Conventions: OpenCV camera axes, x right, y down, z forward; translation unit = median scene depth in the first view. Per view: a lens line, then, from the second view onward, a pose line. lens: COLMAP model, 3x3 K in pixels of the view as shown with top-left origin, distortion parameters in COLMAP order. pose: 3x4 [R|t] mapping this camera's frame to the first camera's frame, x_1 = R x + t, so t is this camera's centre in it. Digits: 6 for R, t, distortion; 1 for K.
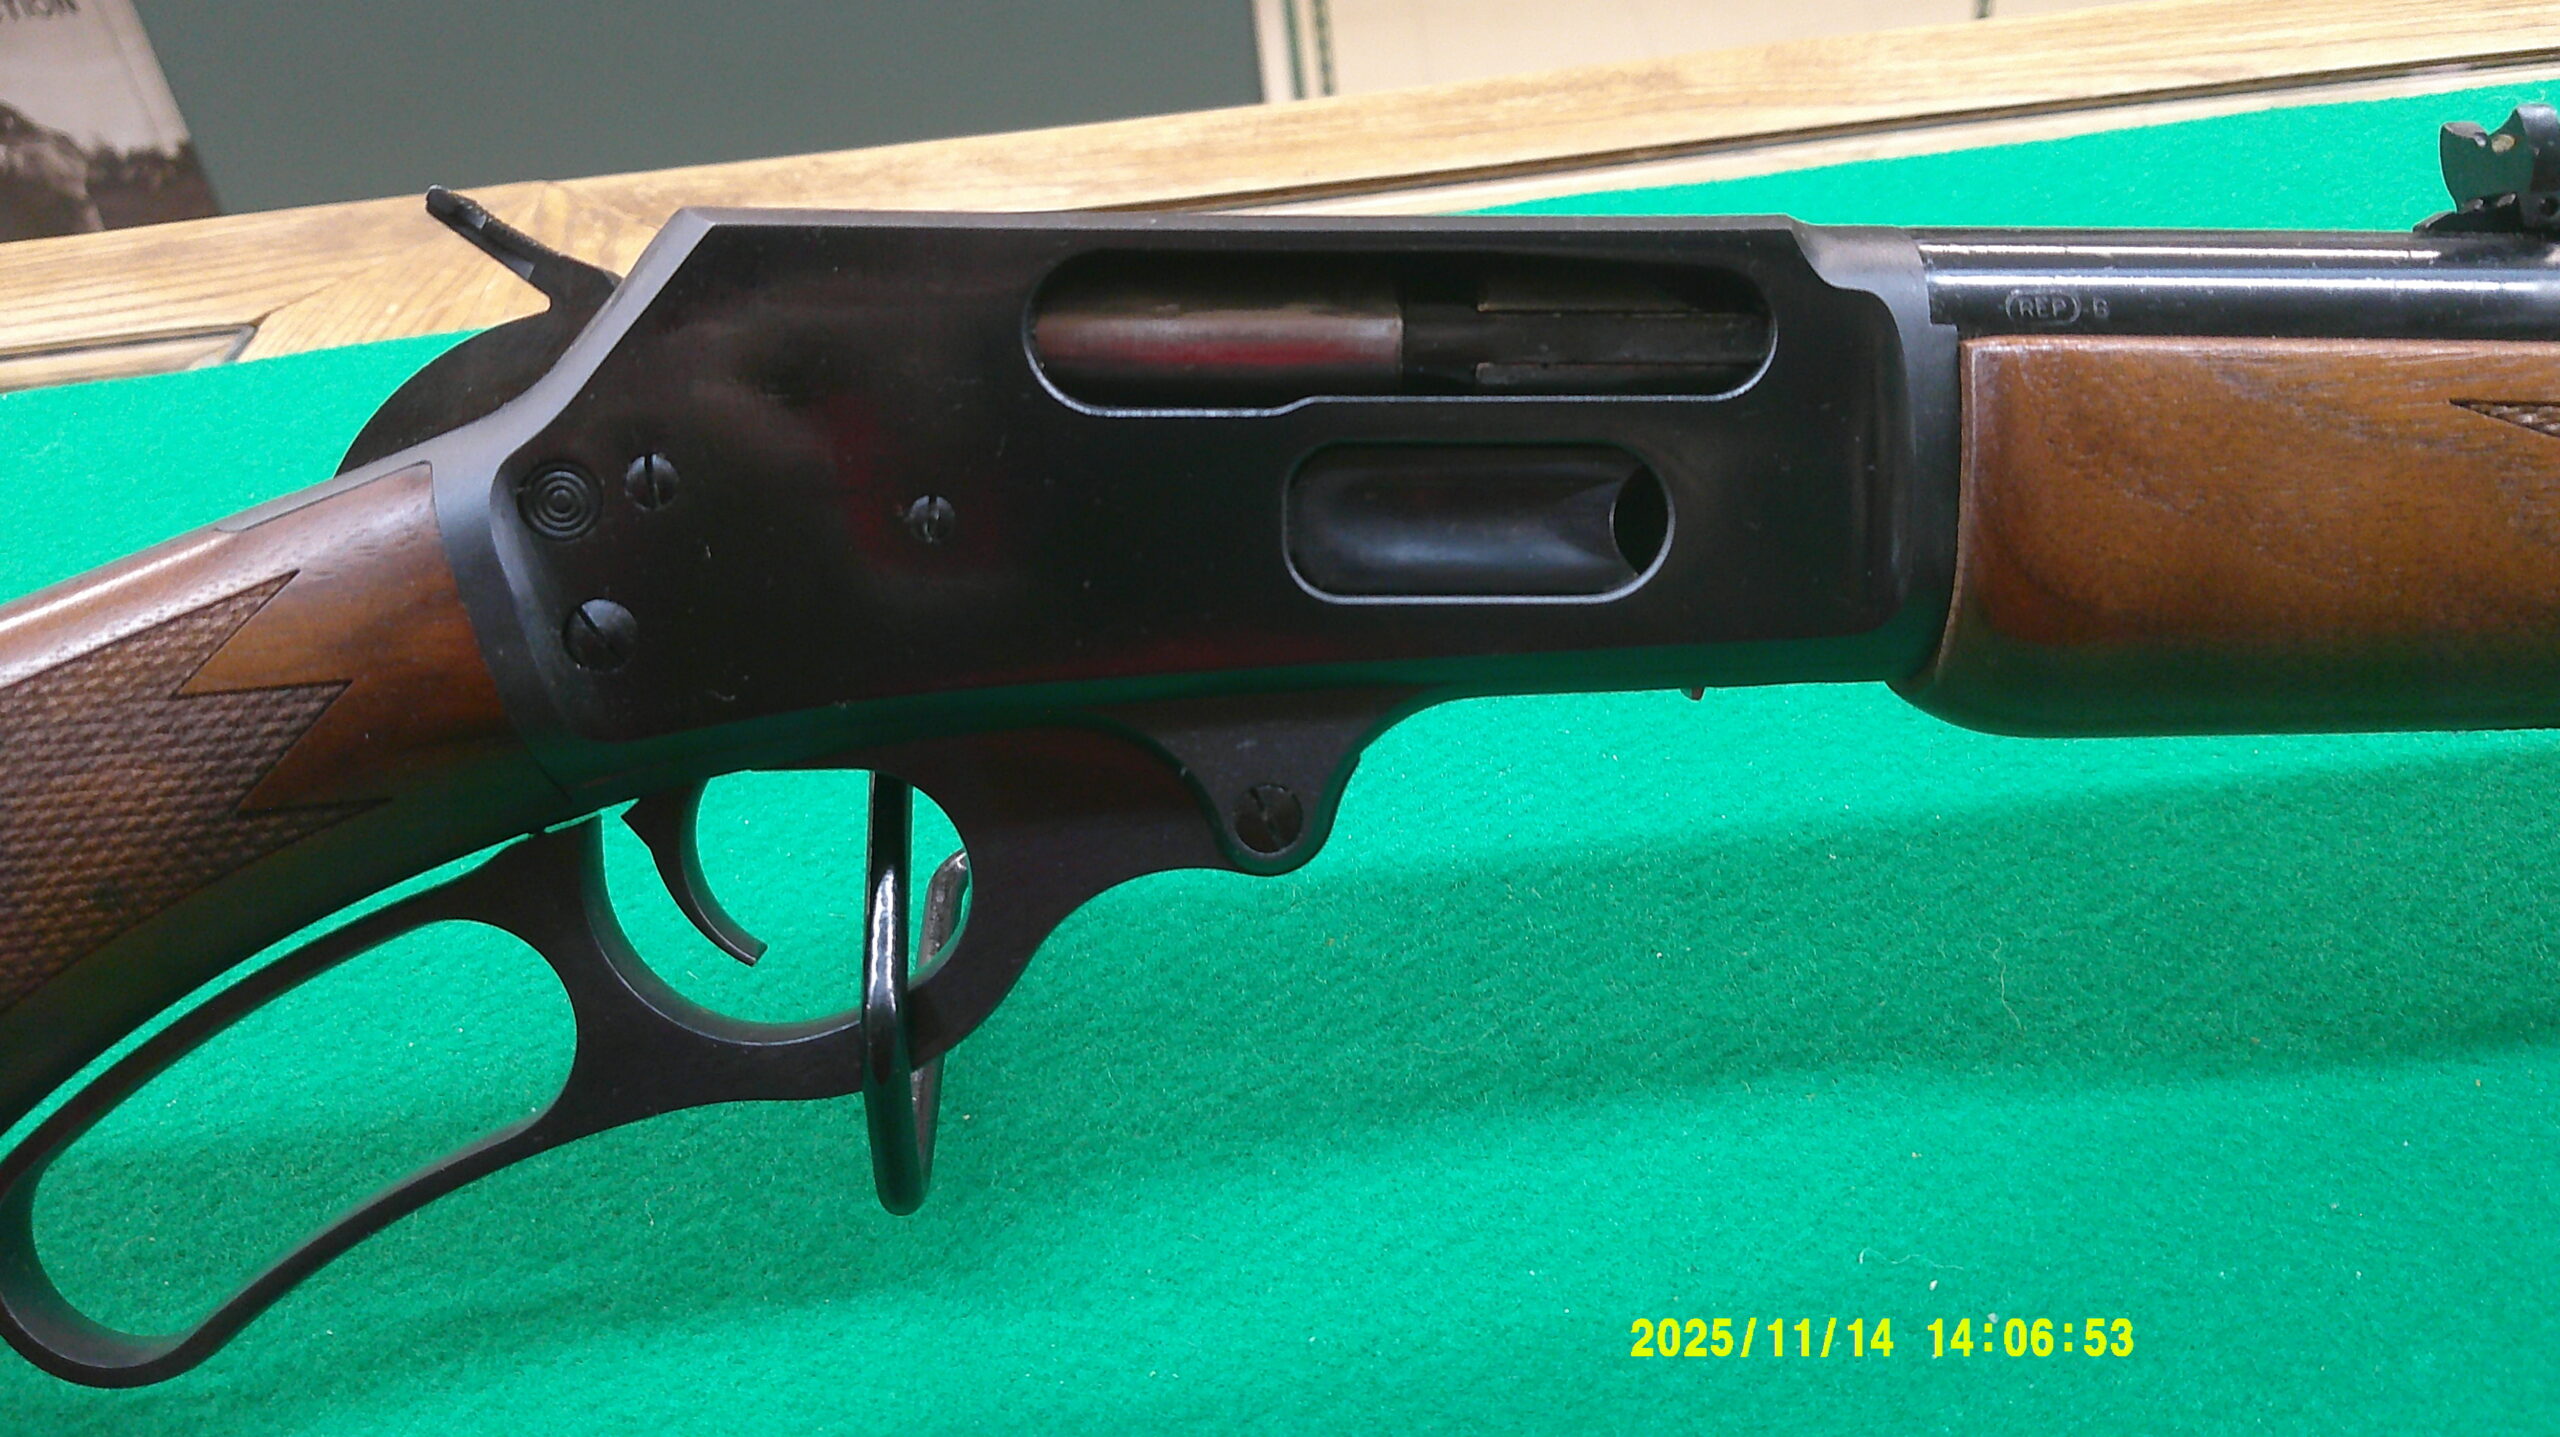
lens RADIAL K [[2142.7, 0, 1280.3], [0, 2142.7, 762.4], [0, 0, 1]] dist [0.089191, -0.178512]
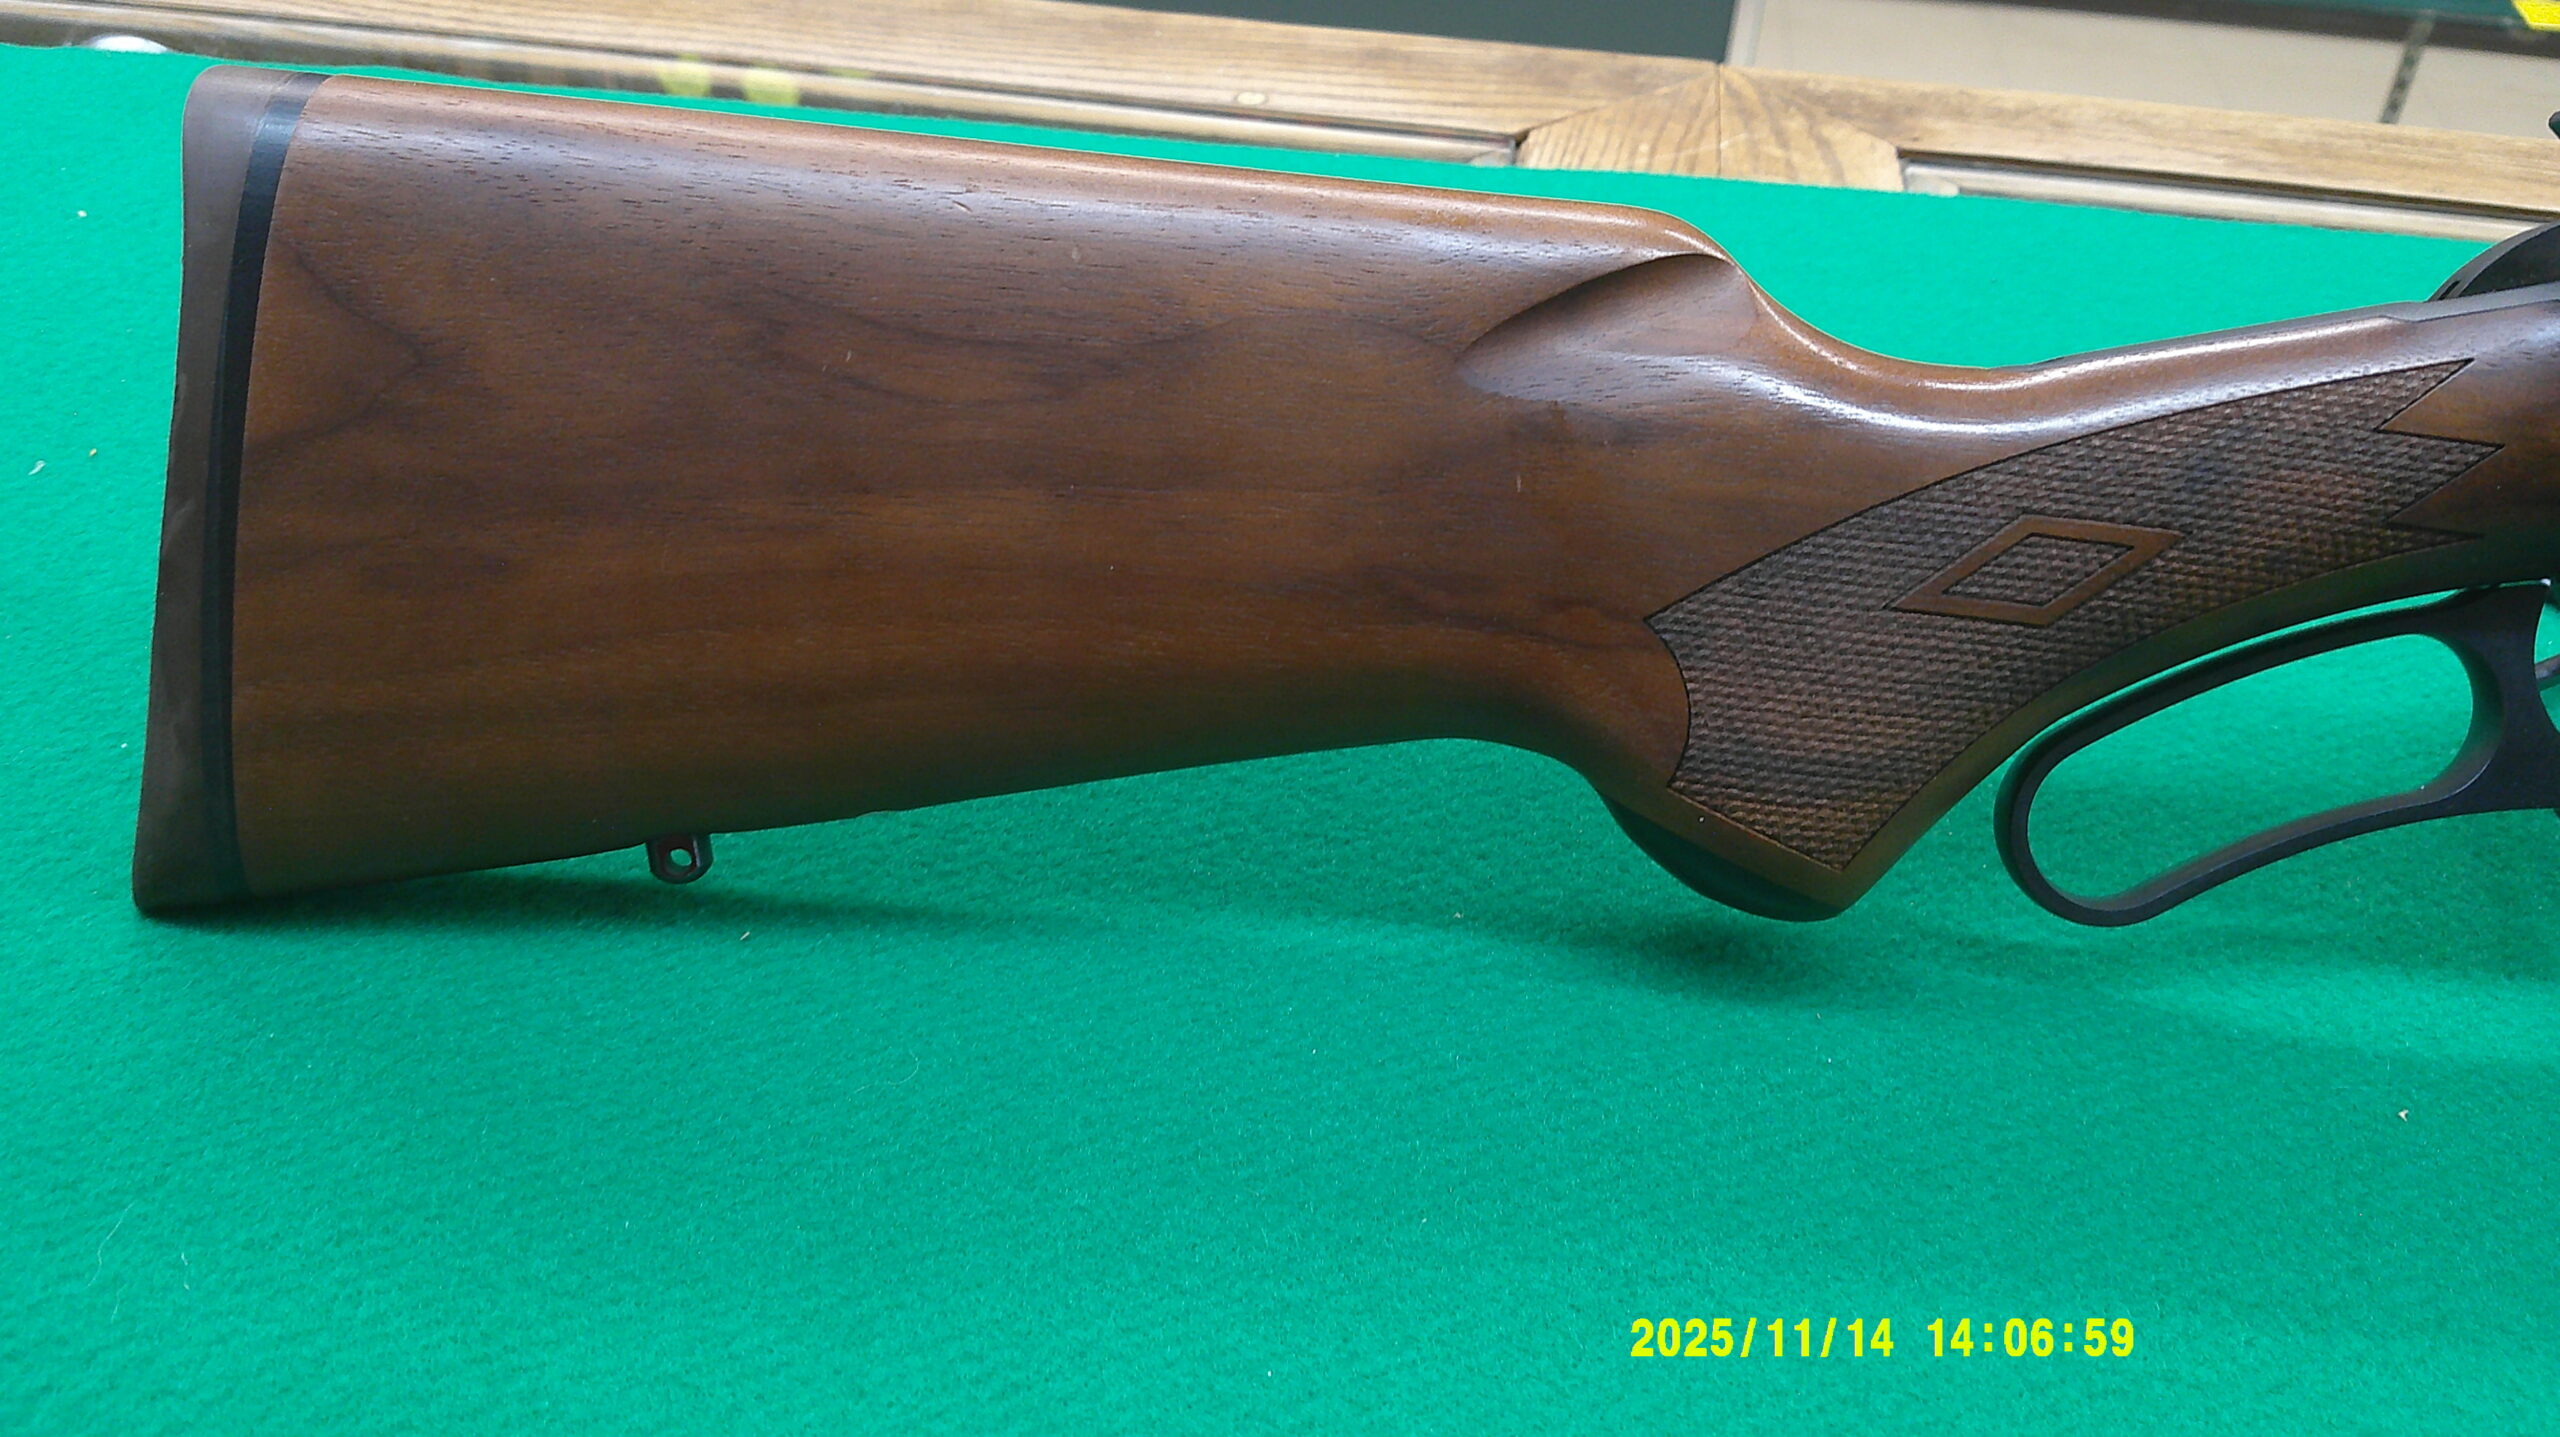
lens RADIAL K [[2142.7, 0, 1280.3], [0, 2142.7, 762.4], [0, 0, 1]] dist [0.089191, -0.178512]
pose [[0.977856, 0.208542, -0.017519, -1.099954], [-0.208186, 0.977881, 0.020173, 0.287508], [0.021338, -0.016079, 0.999643, -0.388162]]
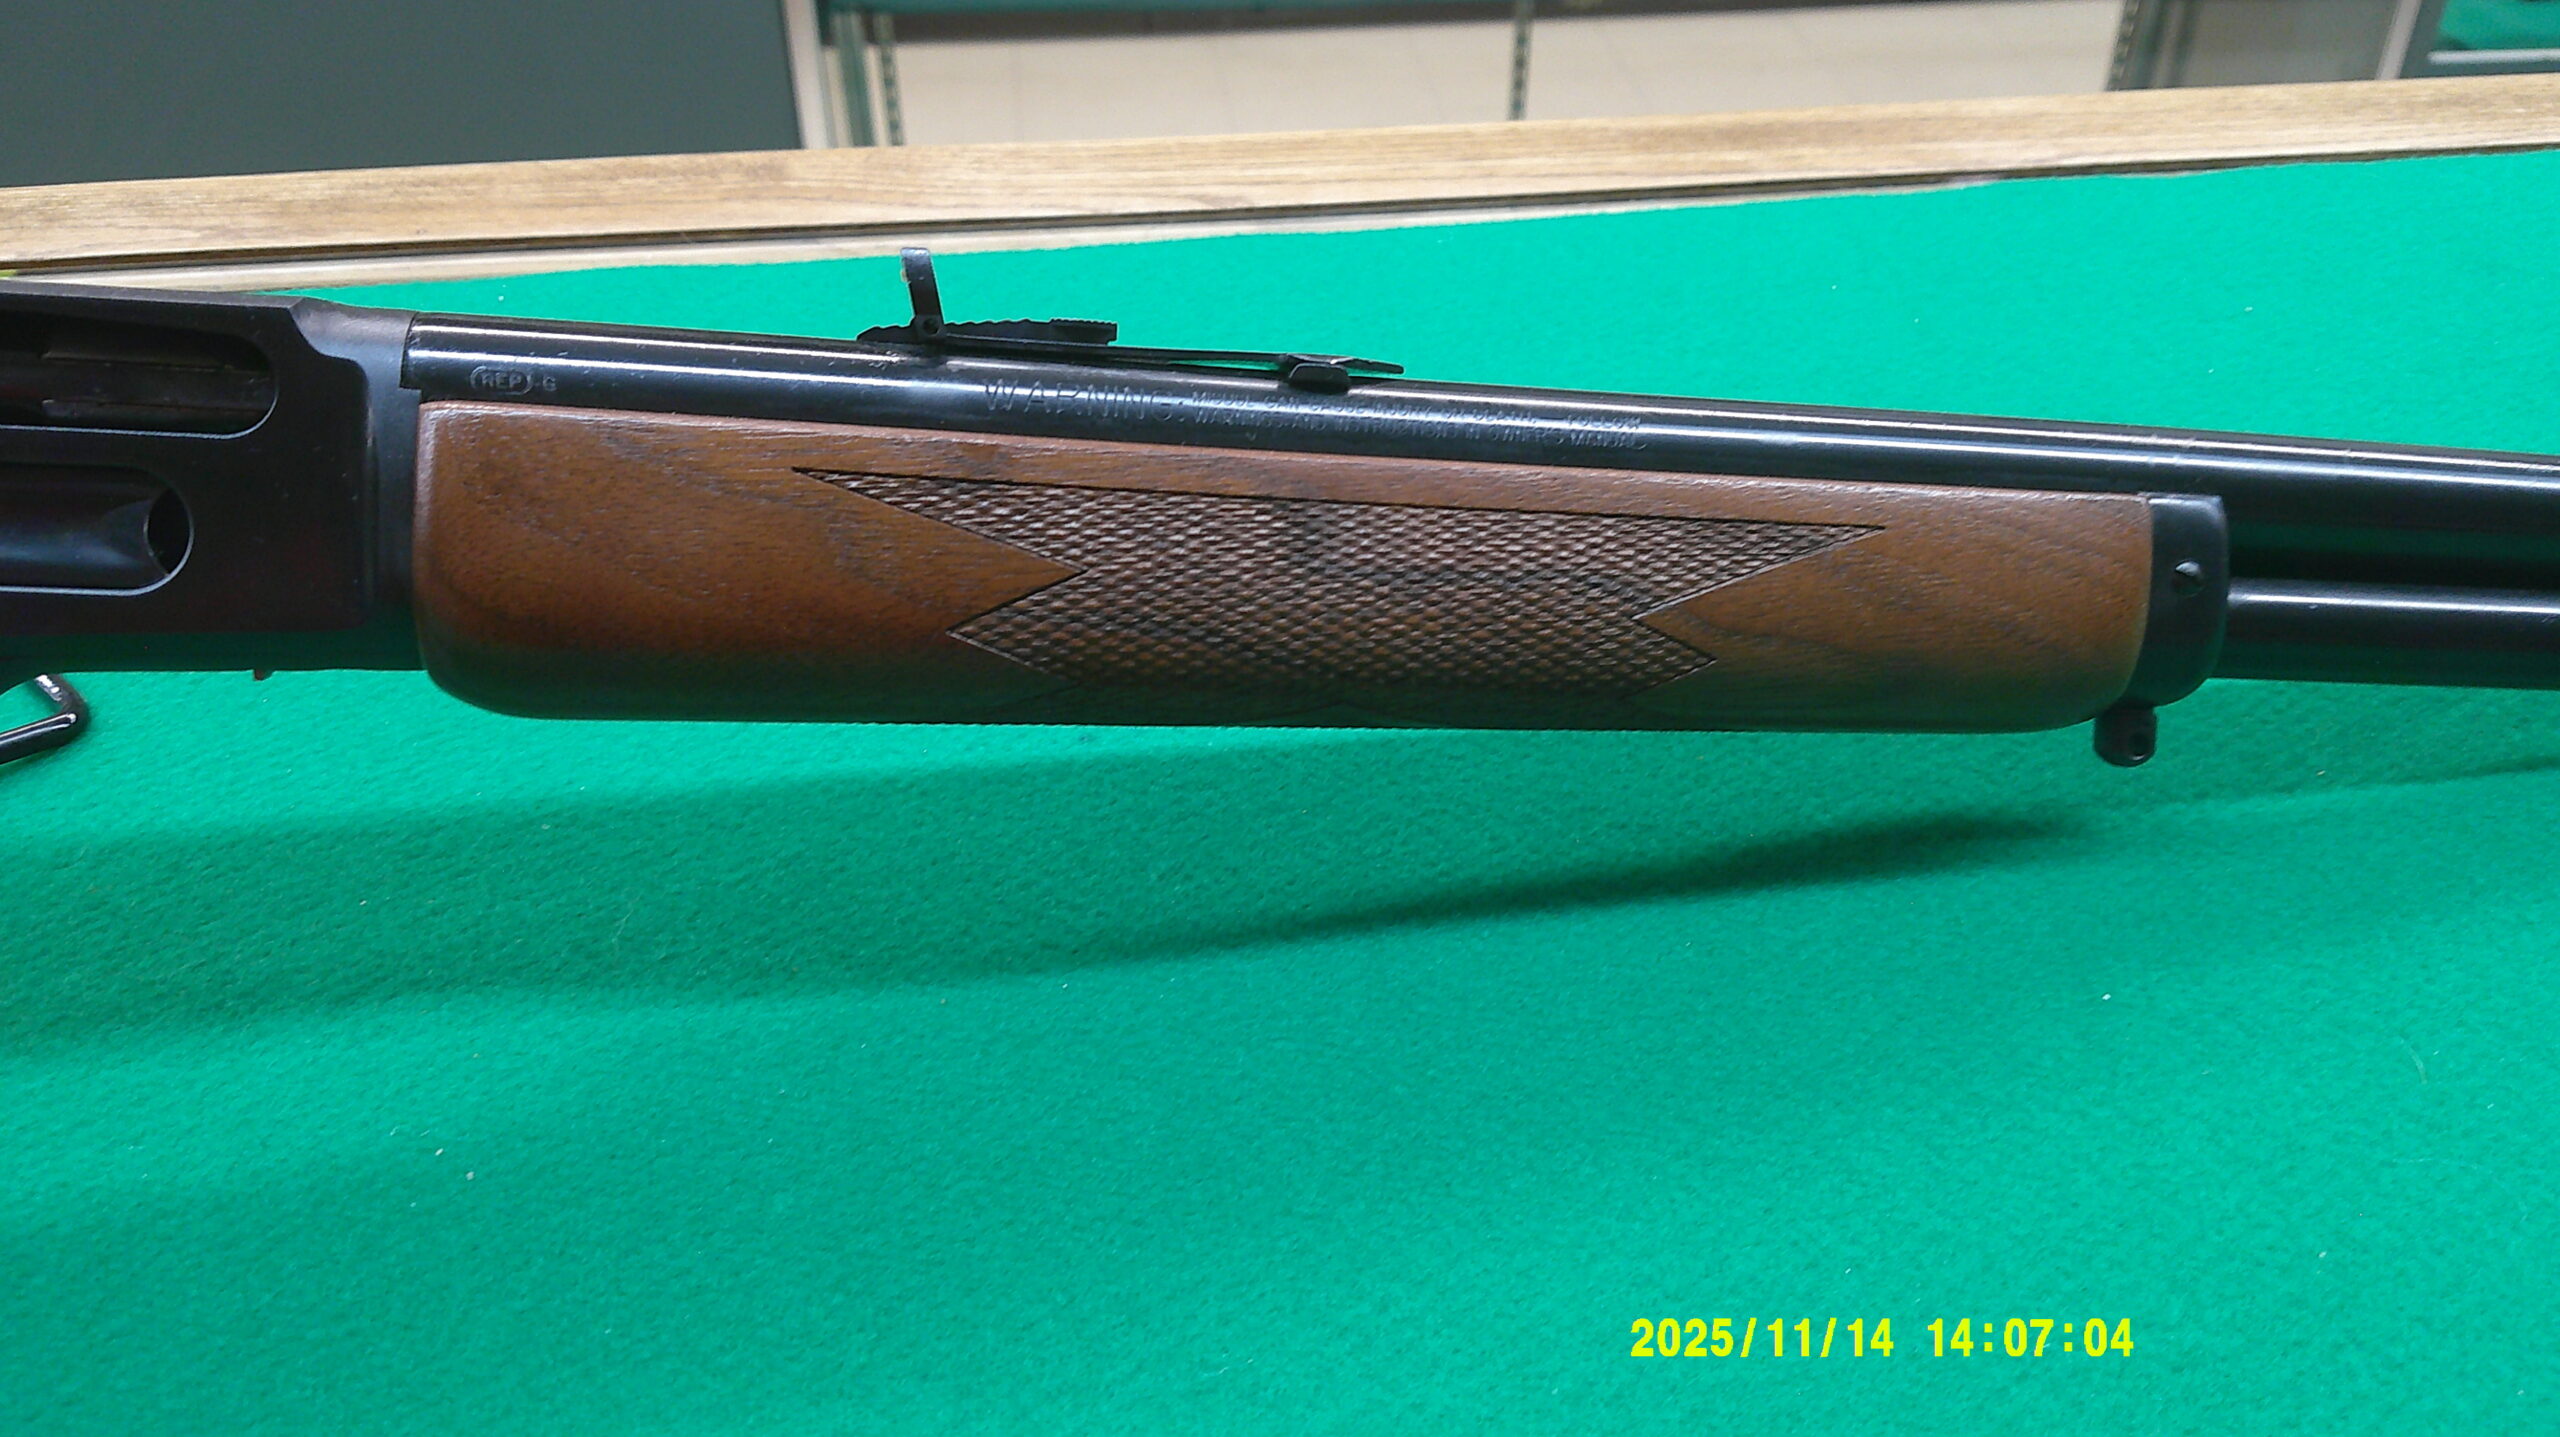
lens RADIAL K [[2142.7, 0, 1280.3], [0, 2142.7, 762.4], [0, 0, 1]] dist [0.089191, -0.178512]
pose [[0.988634, 0.025988, 0.148079, 0.625963], [-0.022056, 0.999361, -0.028136, 0.042395], [-0.148715, 0.024550, 0.988575, -0.334848]]
